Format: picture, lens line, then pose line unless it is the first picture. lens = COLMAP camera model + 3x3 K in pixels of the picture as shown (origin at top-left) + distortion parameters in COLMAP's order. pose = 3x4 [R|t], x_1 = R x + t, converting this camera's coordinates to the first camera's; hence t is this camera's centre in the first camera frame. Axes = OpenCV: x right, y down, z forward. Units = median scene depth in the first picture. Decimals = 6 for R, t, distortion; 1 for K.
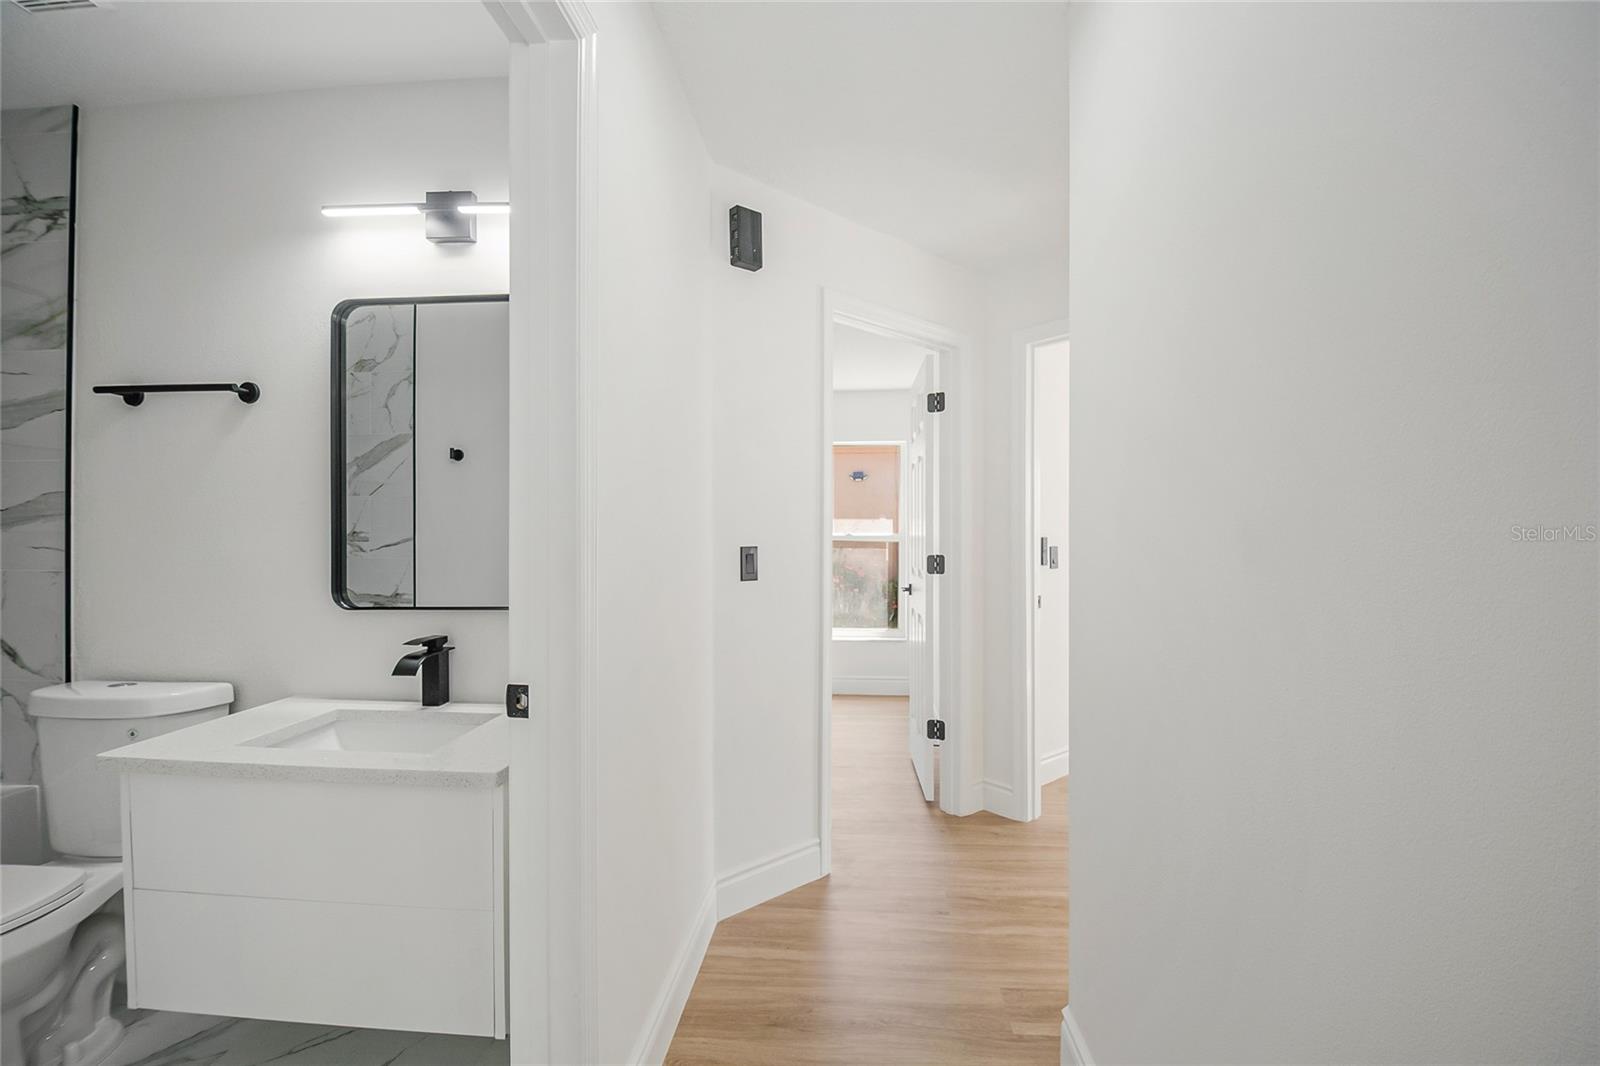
lens RADIAL K [[706.5, 0, 803.0], [0, 706.5, 548.9], [0, 0, 1]] dist [-0.000231, -0.009476]
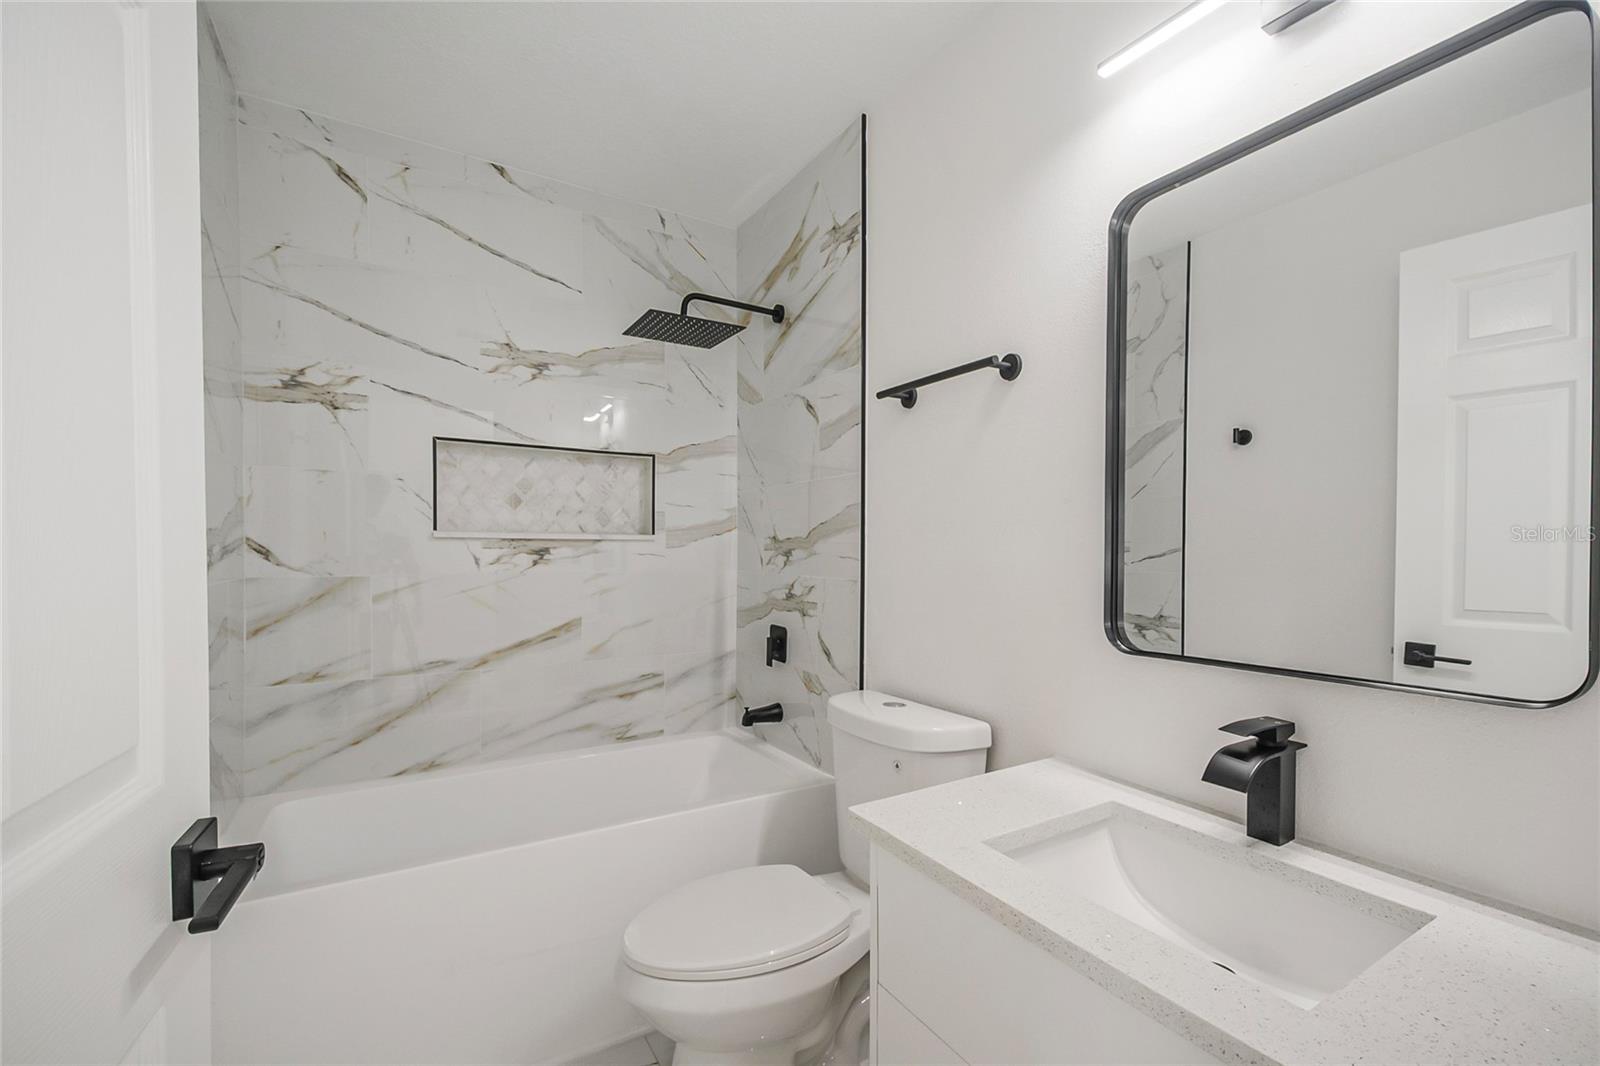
lens RADIAL K [[695.0, 0, 808.8], [0, 695.0, 549.4], [0, 0, 1]] dist [0.015569, -0.019218]
pose [[0.574037, 0.001365, -0.818828, -0.269425], [-0.012210, 0.999902, -0.006893, -0.006298], [0.818738, 0.013954, 0.573998, 0.359696]]
